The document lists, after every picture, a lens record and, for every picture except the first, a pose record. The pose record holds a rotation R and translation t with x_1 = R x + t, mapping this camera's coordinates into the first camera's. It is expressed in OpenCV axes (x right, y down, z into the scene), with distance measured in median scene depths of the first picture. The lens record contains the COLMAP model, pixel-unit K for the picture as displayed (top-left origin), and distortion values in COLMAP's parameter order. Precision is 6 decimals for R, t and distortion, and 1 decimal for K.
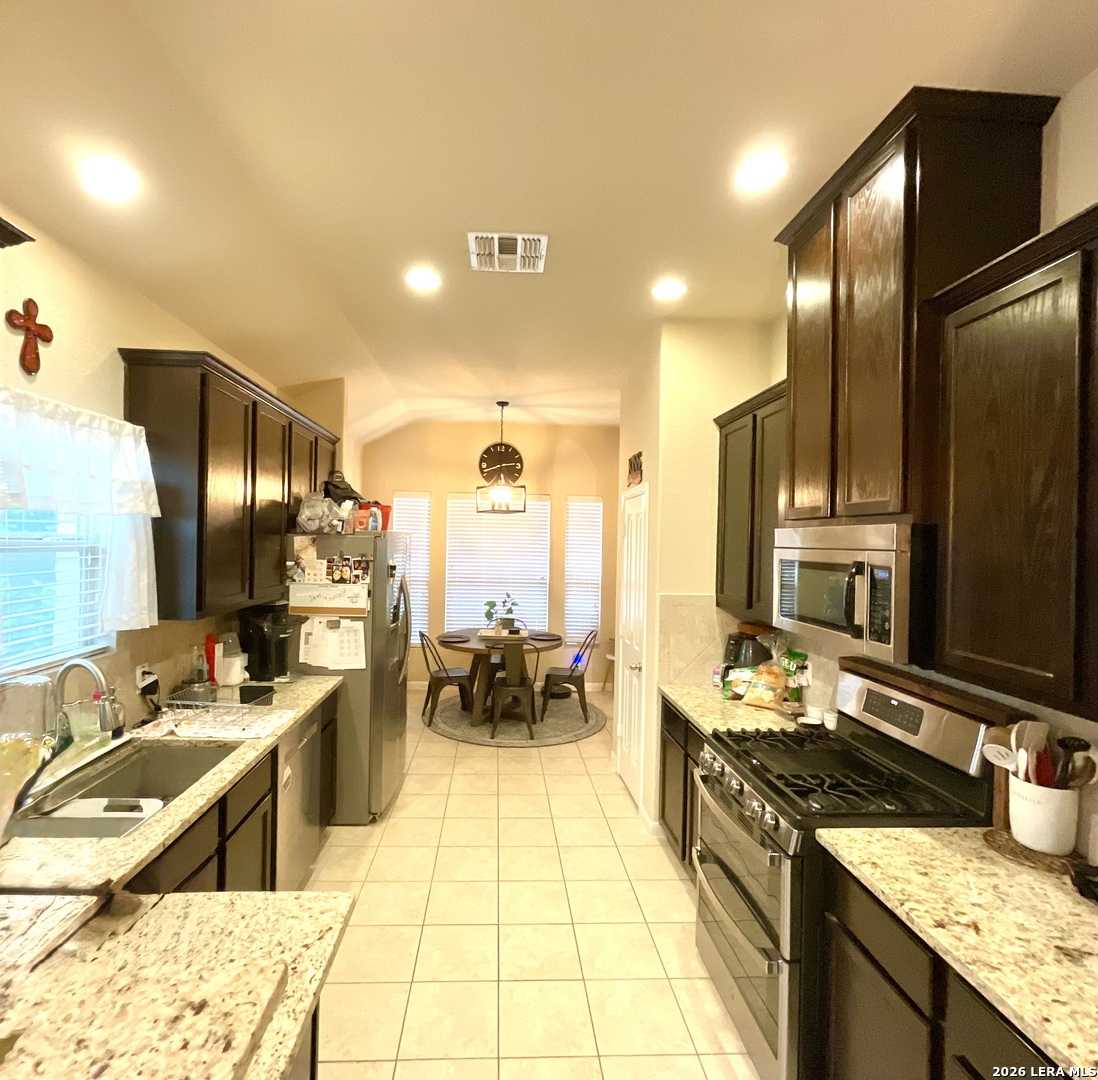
lens RADIAL K [[576.0, 0, 528.0], [0, 576.0, 544.8], [0, 0, 1]] dist [-0.002723, 0.002904]
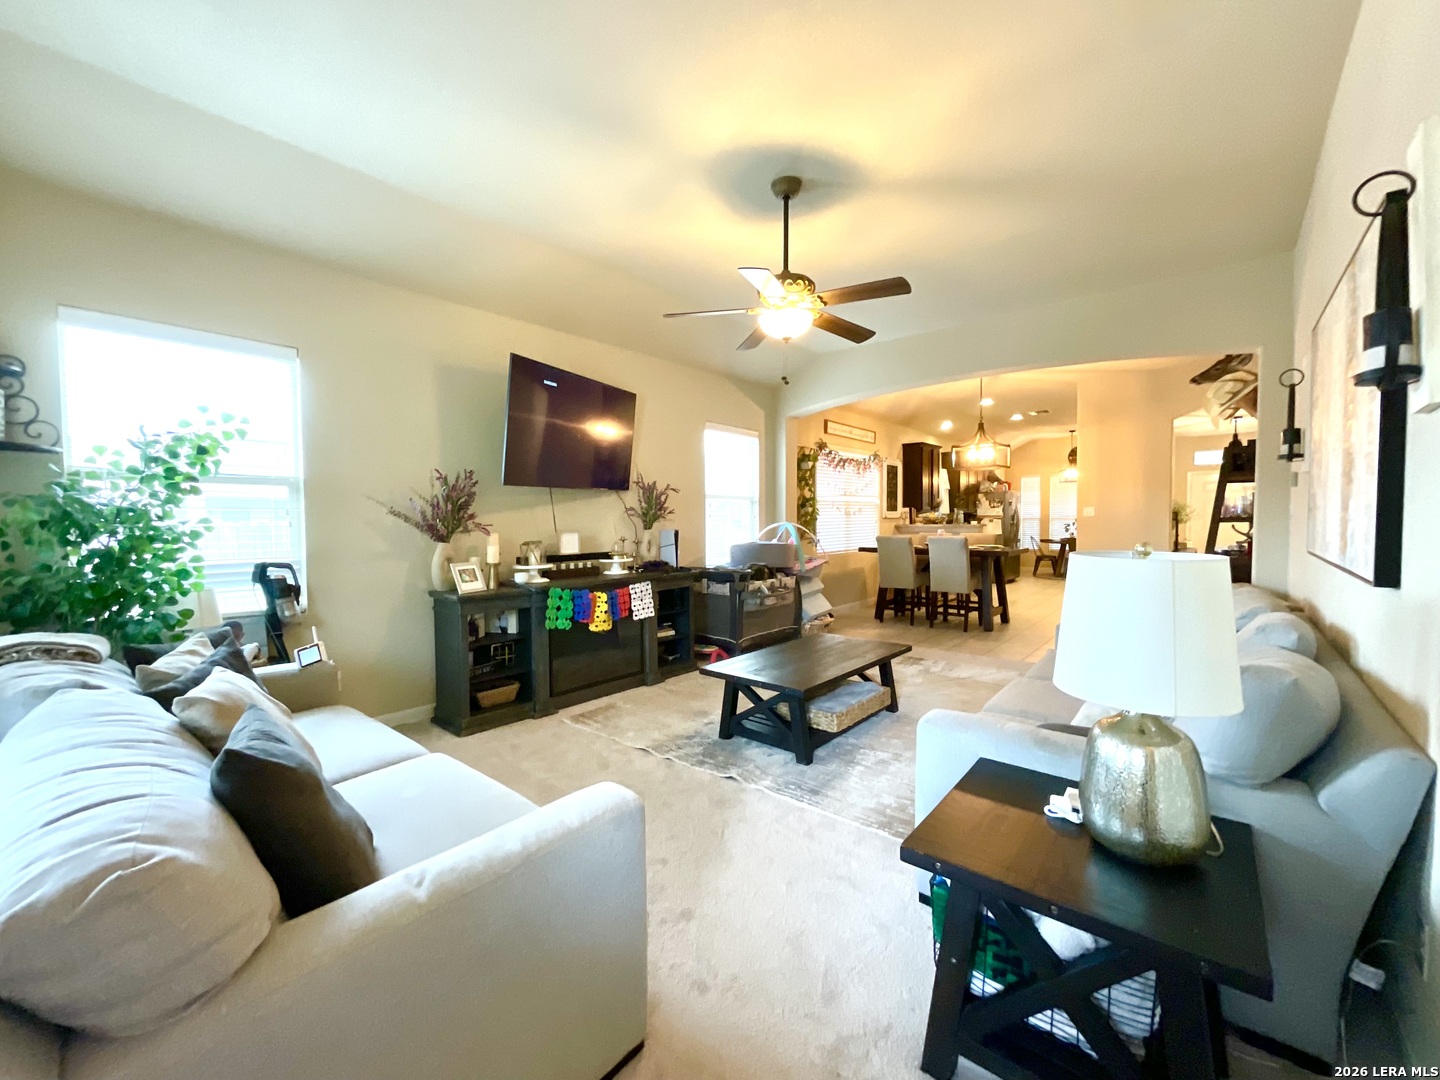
lens RADIAL K [[579.9, 0, 728.8], [0, 579.9, 538.3], [0, 0, 1]] dist [0.001522, -0.001523]
pose [[0.729016, 0.004815, -0.684480, 0.826621], [0.015099, 0.999619, 0.023113, 0.140556], [0.684330, -0.027185, 0.728665, -2.411623]]
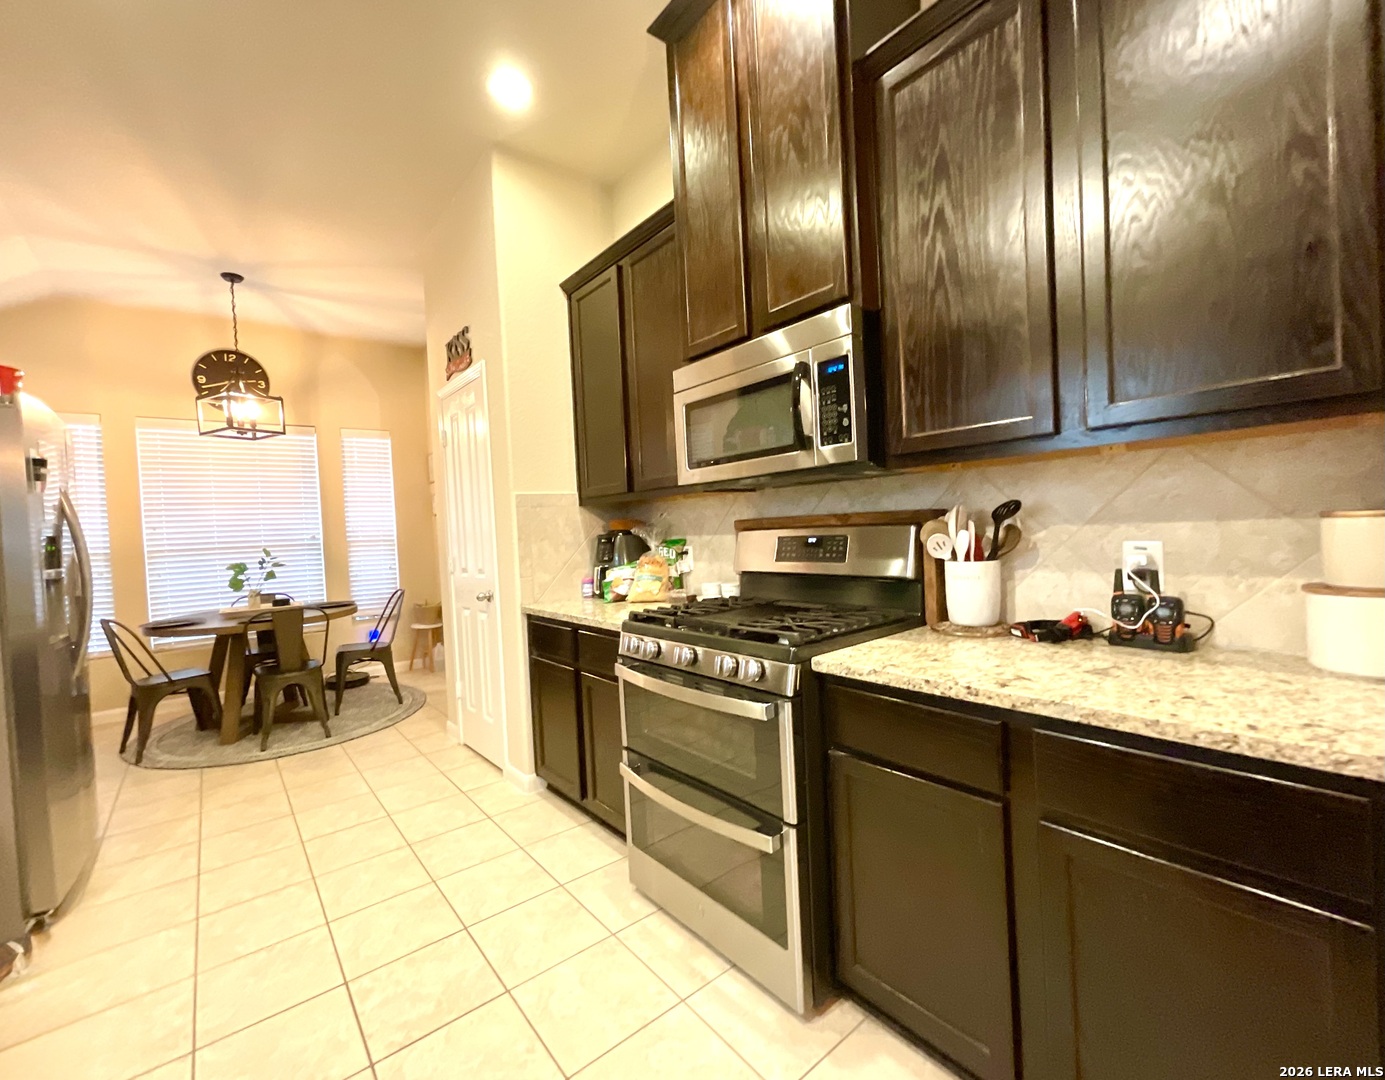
lens RADIAL K [[588.2, 0, 665.8], [0, 588.2, 541.8], [0, 0, 1]] dist [-0.005239, 0.002717]
pose [[0.818349, -0.075916, 0.569686, -0.071503], [0.069128, 0.997043, 0.033565, 0.139560], [-0.570550, 0.011913, 0.821177, 0.205945]]
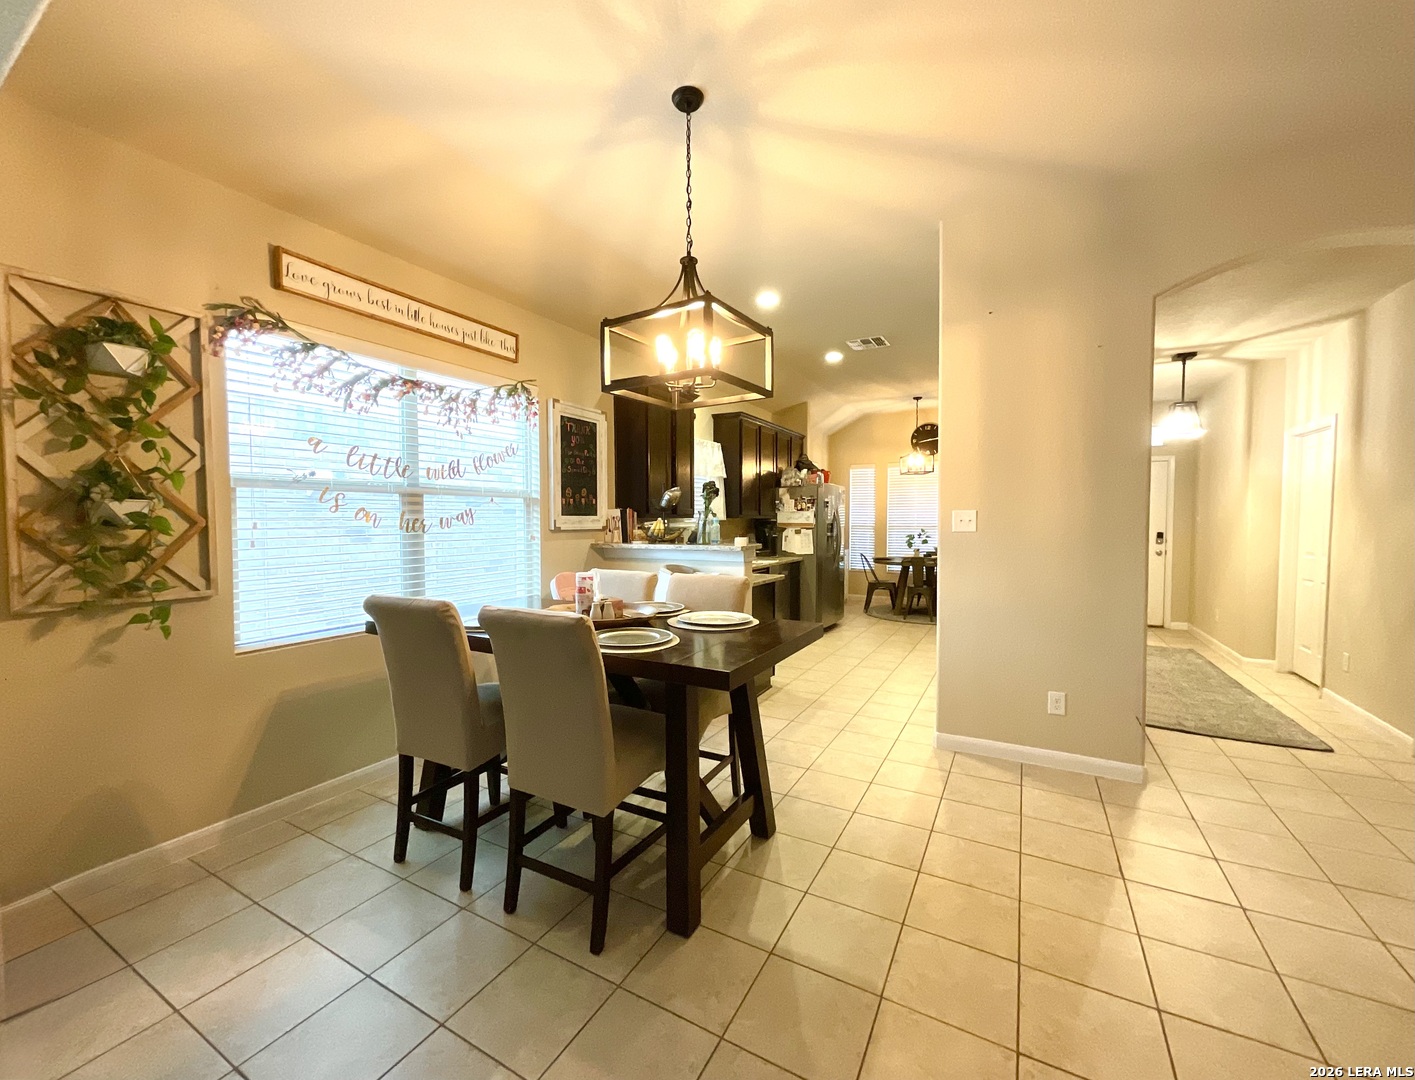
lens RADIAL K [[576.7, 0, 697.2], [0, 576.7, 541.8], [0, 0, 1]] dist [0.000514, -0.000200]
pose [[0.841534, -0.003118, -0.540196, 0.450509], [0.017989, 0.999590, 0.022254, 0.122914], [0.539905, -0.028445, 0.841245, -0.876099]]
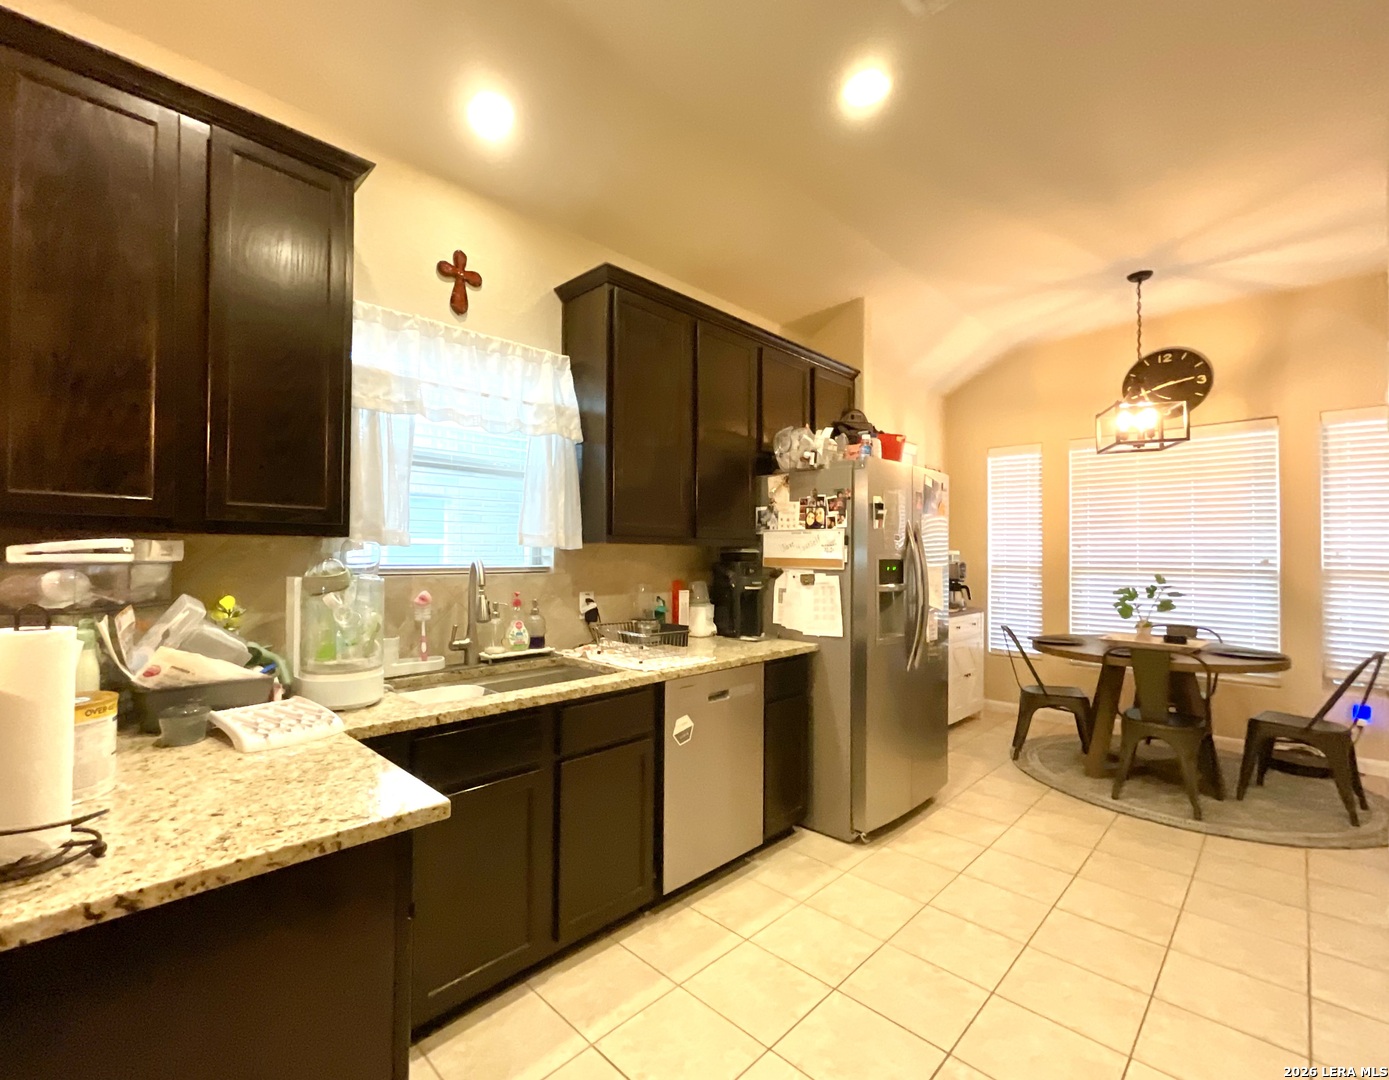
lens RADIAL K [[626.0, 0, 670.6], [0, 626.0, 547.4], [0, 0, 1]] dist [0.004555, -0.000432]
pose [[0.668055, -0.027838, -0.743591, 0.193378], [0.005412, 0.999455, -0.032554, 0.120625], [0.744092, 0.017724, 0.667842, 0.262217]]
